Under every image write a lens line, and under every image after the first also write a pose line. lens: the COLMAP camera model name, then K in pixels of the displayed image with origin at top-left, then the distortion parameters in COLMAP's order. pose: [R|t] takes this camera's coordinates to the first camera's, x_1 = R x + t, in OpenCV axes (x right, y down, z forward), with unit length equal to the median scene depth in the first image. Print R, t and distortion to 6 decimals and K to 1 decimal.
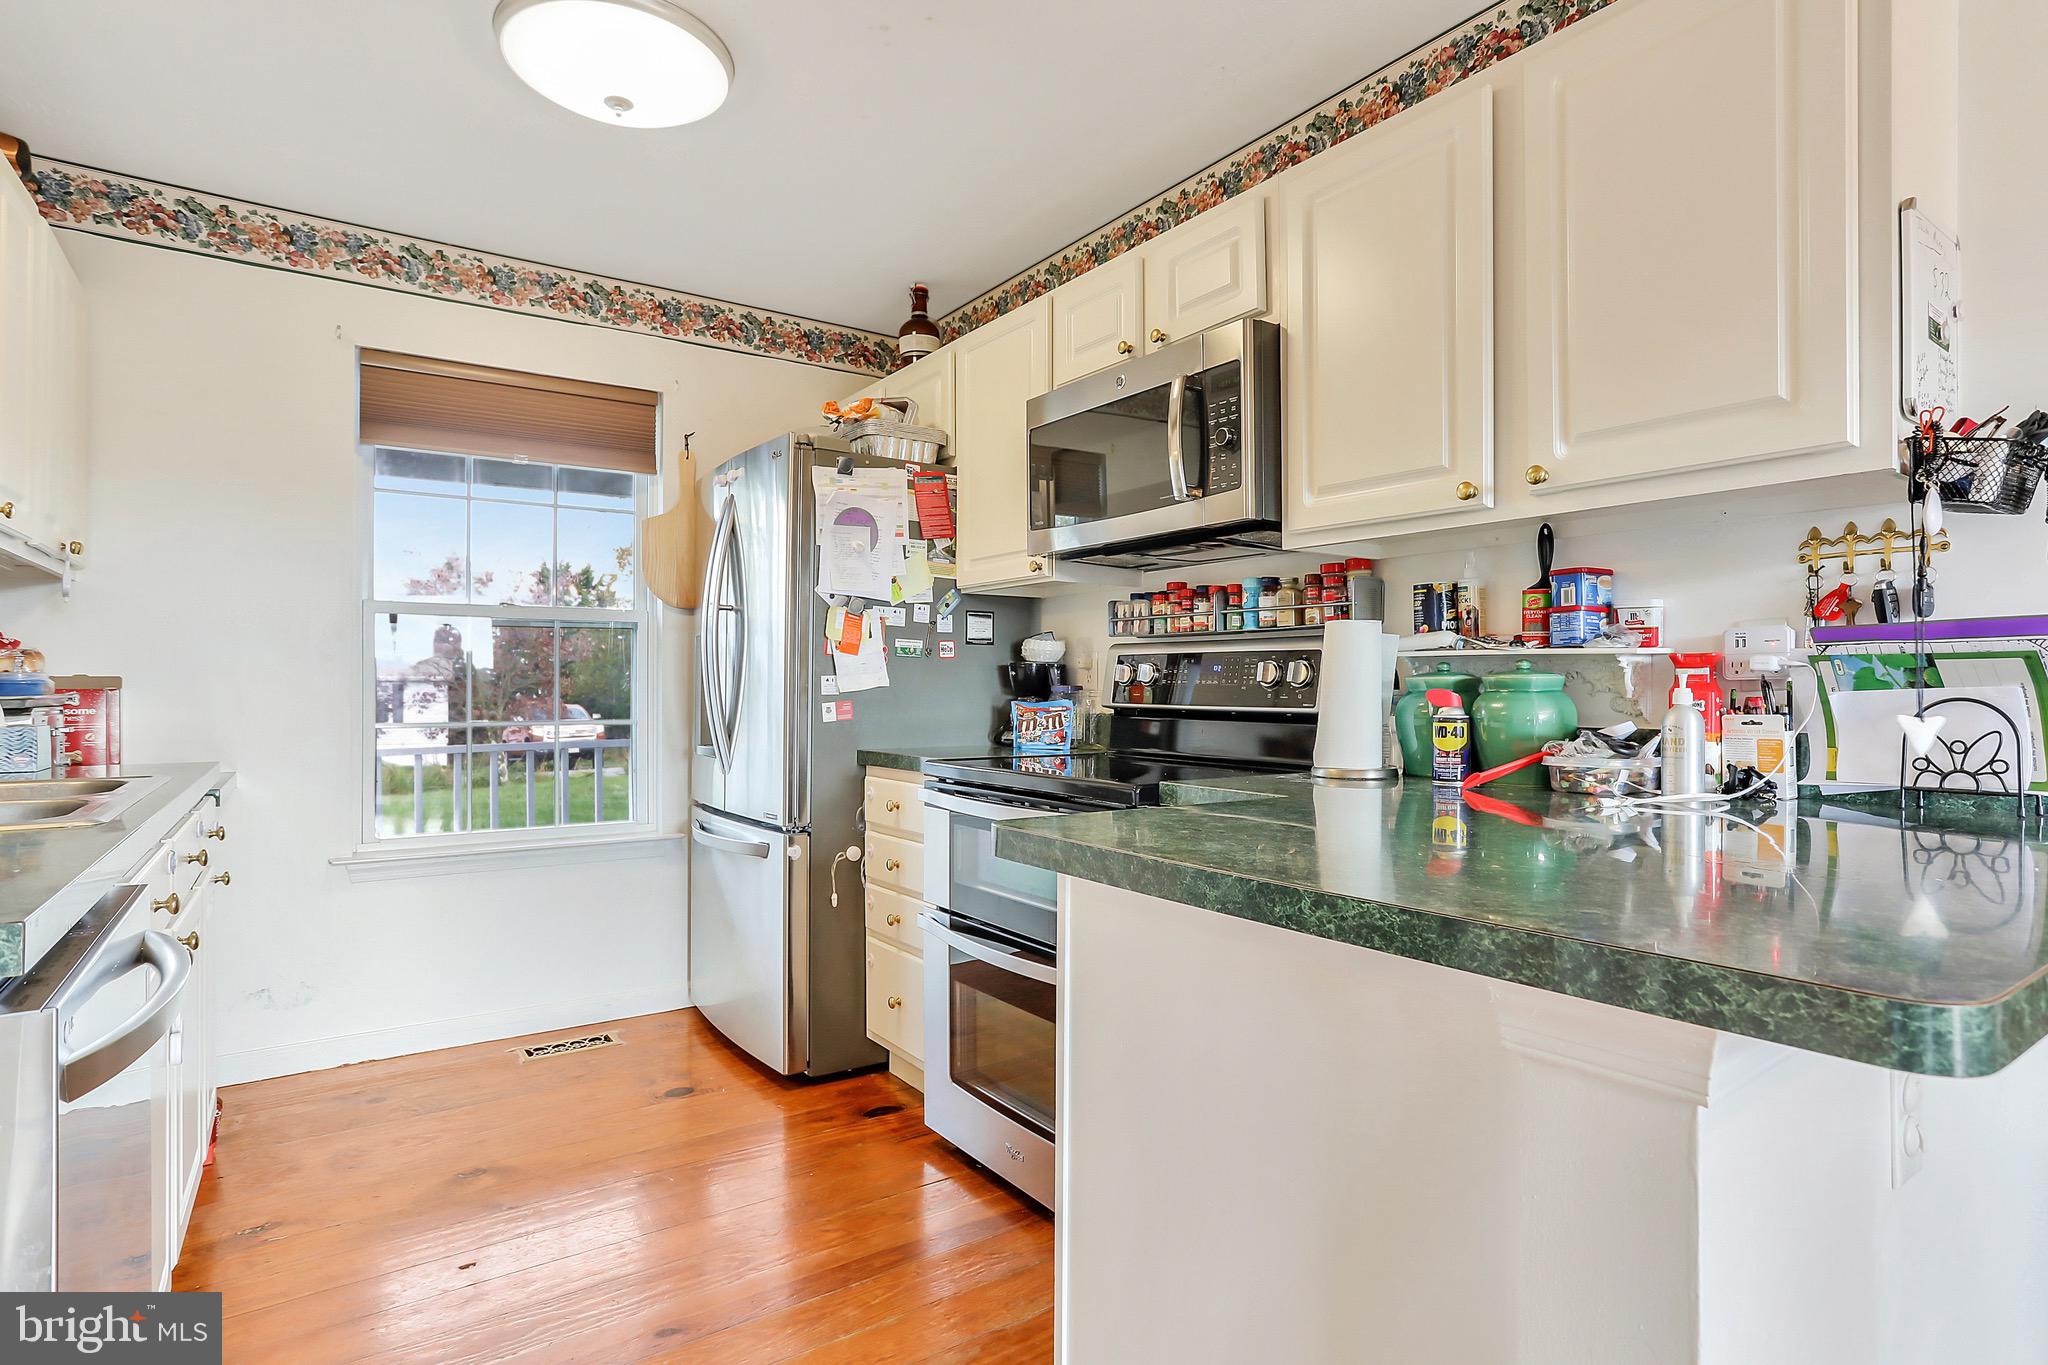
lens RADIAL K [[1067.3, 0, 1024.0], [0, 1067.3, 682.5], [0, 0, 1]] dist [-0.056786, 0.029408]
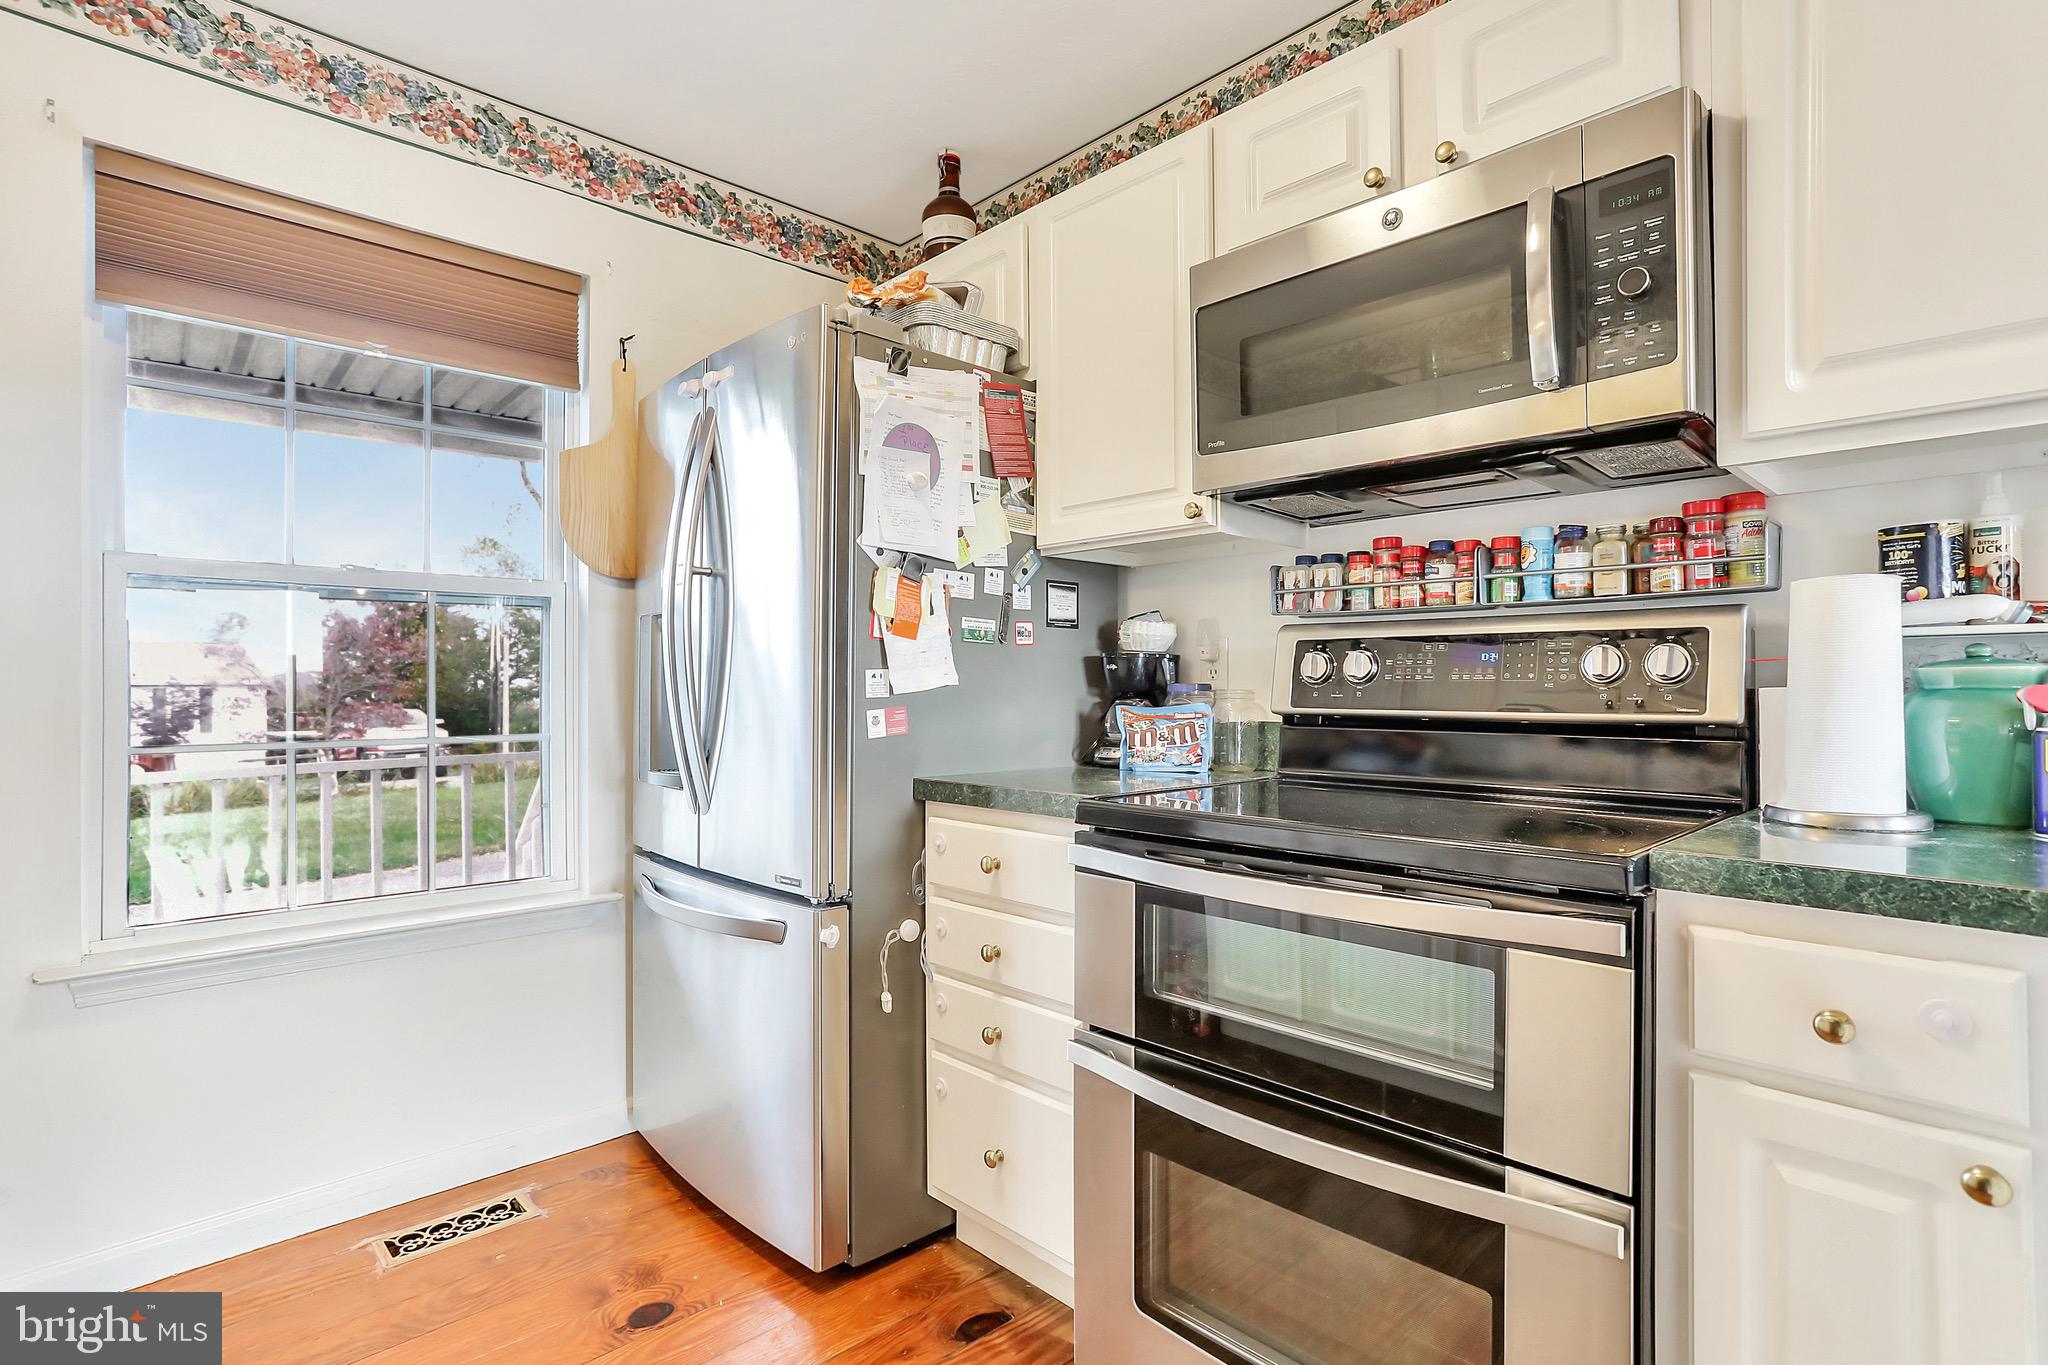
lens RADIAL K [[1001.7, 0, 1024.0], [0, 1001.7, 682.5], [0, 0, 1]] dist [-0.058406, 0.030865]
pose [[0.987610, -0.001584, 0.156921, -0.182384], [0.002031, 0.999994, -0.002684, 0.003594], [-0.156916, 0.002969, 0.987608, 0.346840]]
